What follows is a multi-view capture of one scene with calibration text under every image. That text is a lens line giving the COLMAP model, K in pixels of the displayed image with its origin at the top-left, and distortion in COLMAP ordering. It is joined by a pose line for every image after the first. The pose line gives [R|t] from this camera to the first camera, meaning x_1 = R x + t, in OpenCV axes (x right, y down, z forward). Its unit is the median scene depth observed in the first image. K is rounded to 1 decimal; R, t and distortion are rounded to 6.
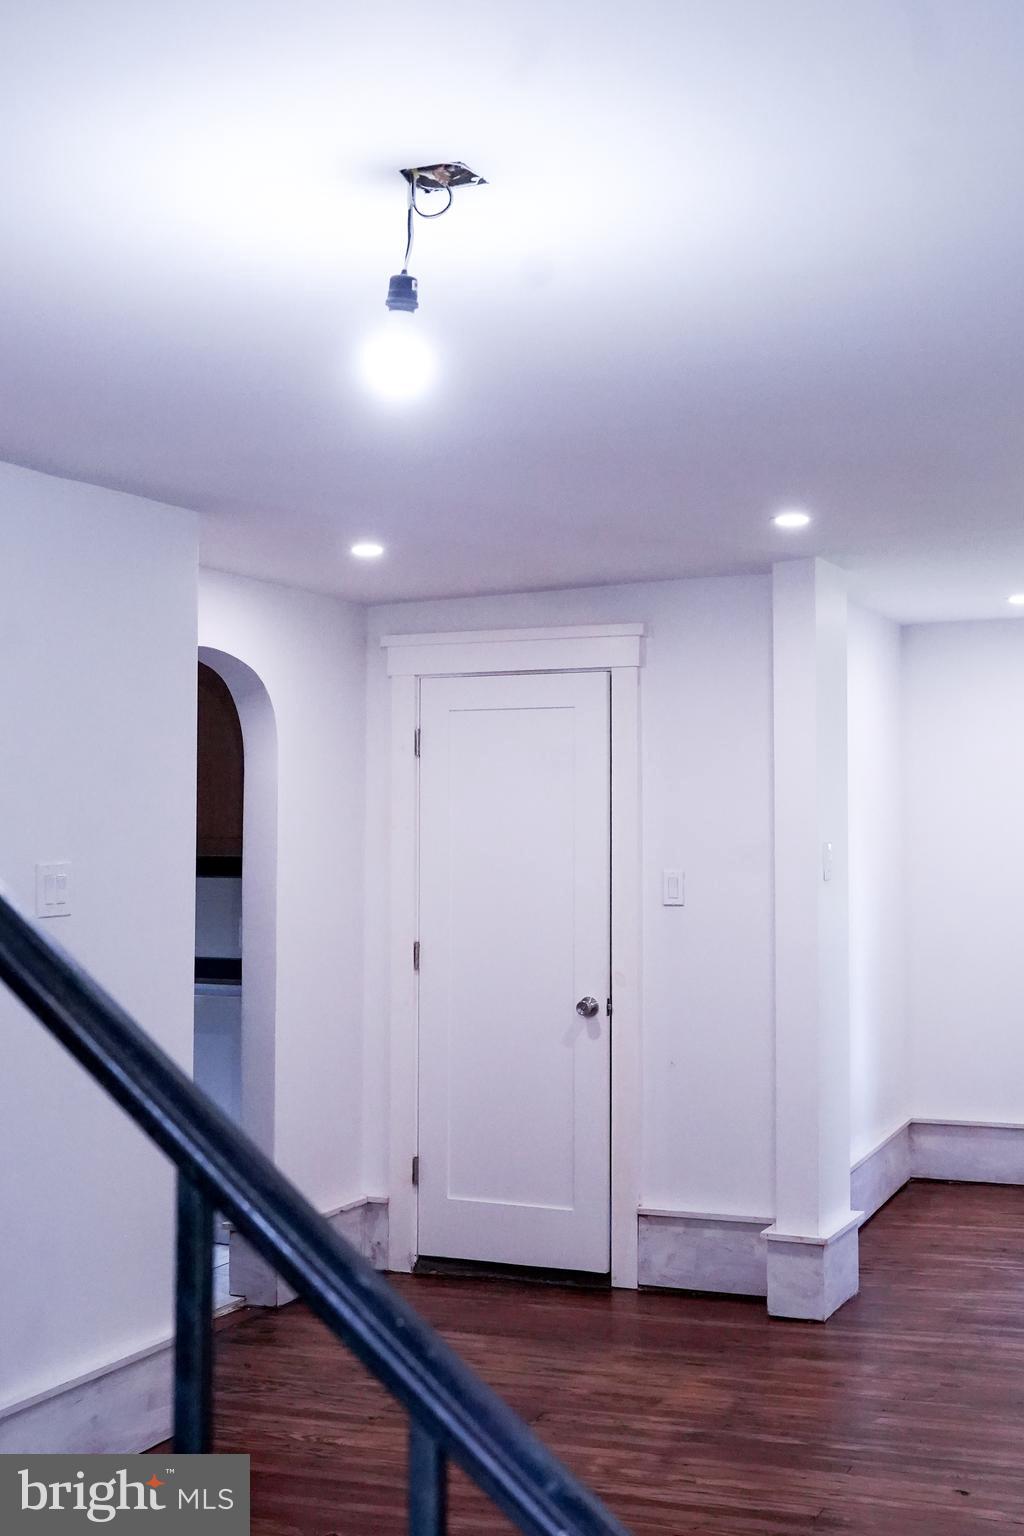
lens RADIAL K [[1982.7, 0, 512.0], [0, 1982.7, 768.0], [0, 0, 1]] dist [-0.005830, 0.016646]
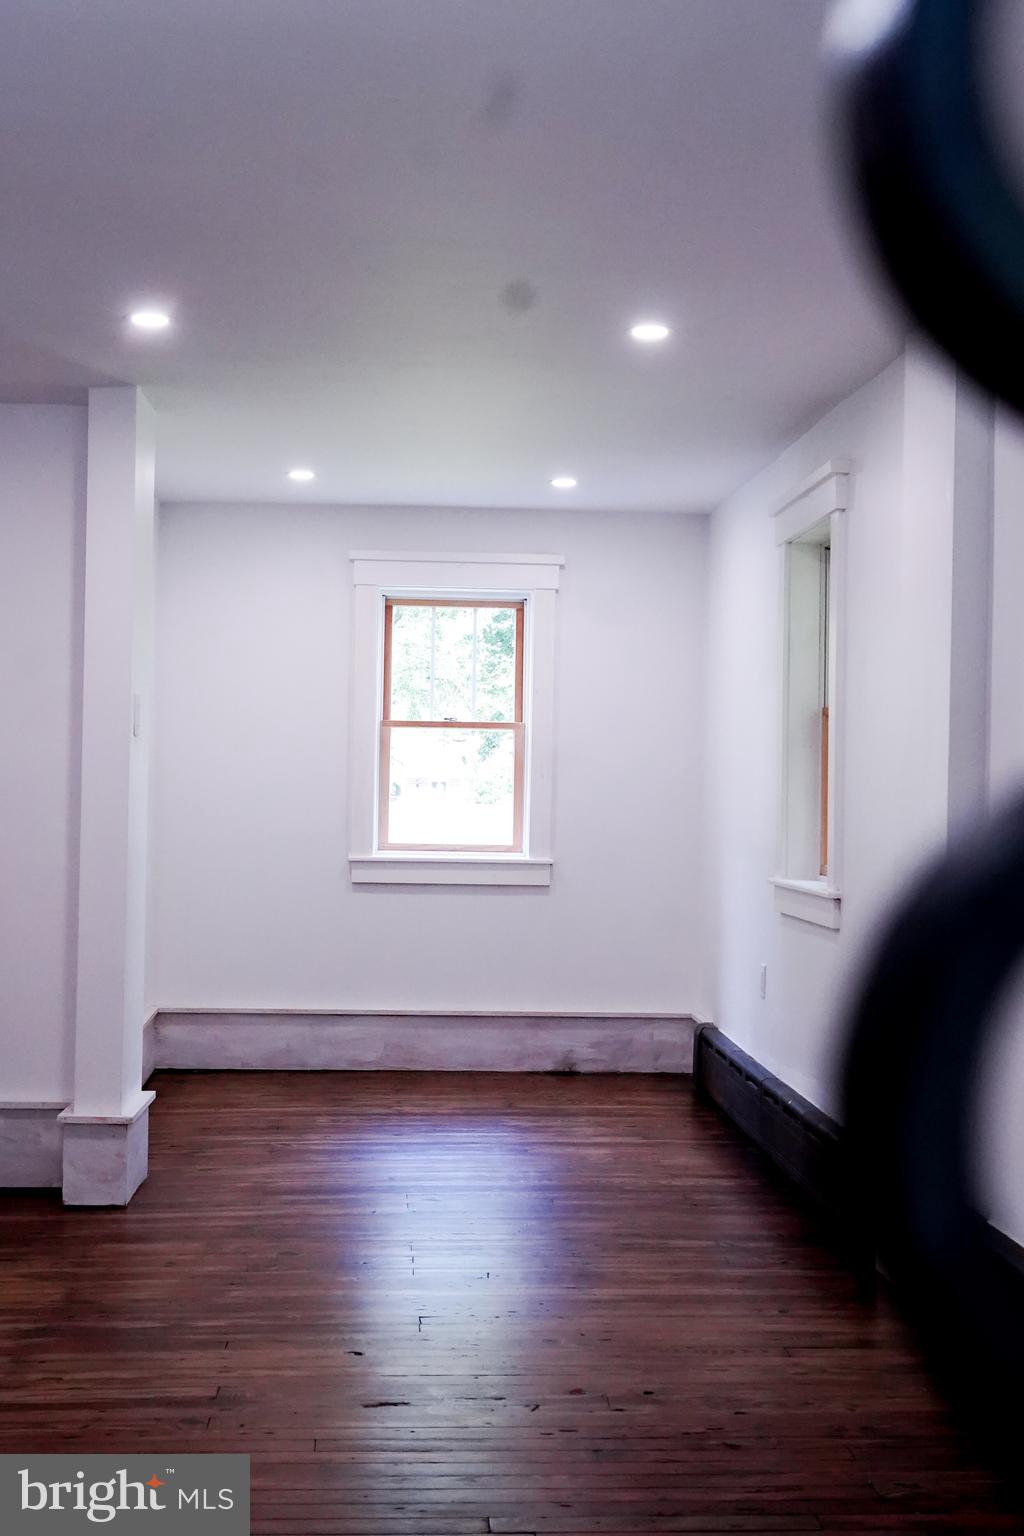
lens RADIAL K [[1873.1, 0, 509.2], [0, 1873.1, 763.1], [0, 0, 1]] dist [-0.011257, 0.031896]
pose [[0.894099, 0.024426, 0.447203, -0.076154], [-0.031819, 0.999453, 0.009028, 0.054884], [-0.446738, -0.022302, 0.894387, 0.131389]]
